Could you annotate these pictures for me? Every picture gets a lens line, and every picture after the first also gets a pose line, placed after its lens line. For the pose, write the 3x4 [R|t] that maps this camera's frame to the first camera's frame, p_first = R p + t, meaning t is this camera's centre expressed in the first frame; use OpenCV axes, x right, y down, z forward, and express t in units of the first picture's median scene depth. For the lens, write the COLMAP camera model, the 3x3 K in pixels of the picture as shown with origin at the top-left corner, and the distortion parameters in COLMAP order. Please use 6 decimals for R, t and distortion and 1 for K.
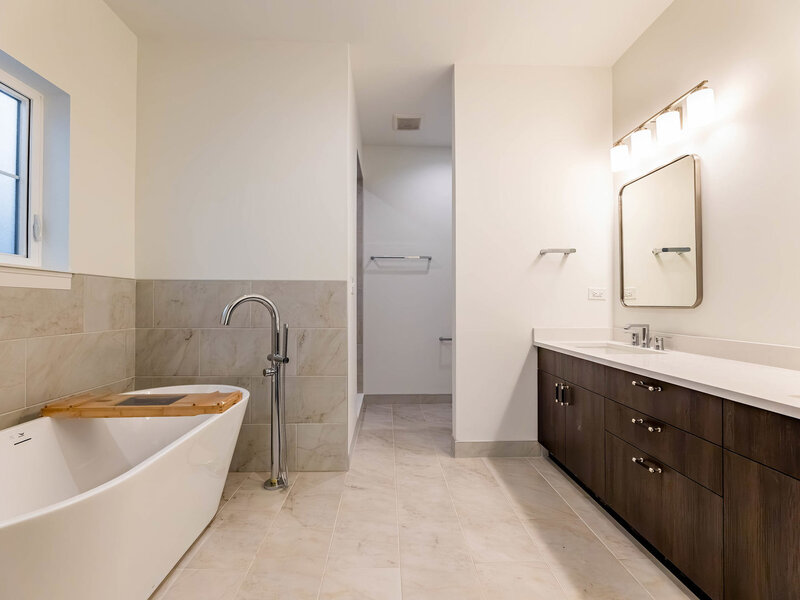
lens RADIAL K [[375.0, 0, 401.4], [0, 375.0, 299.6], [0, 0, 1]] dist [0.001072, 0.001151]
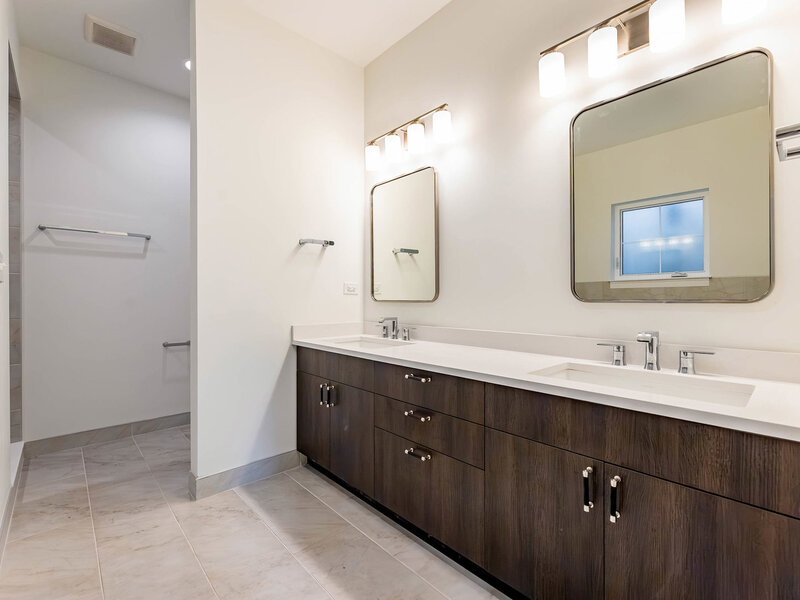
lens RADIAL K [[375.0, 0, 397.4], [0, 375.0, 299.3], [0, 0, 1]] dist [0.001072, 0.001151]
pose [[0.768649, -0.001416, 0.639669, -0.030091], [-0.005955, 0.999938, 0.009369, 0.003646], [-0.639643, -0.011011, 0.768594, 0.157484]]
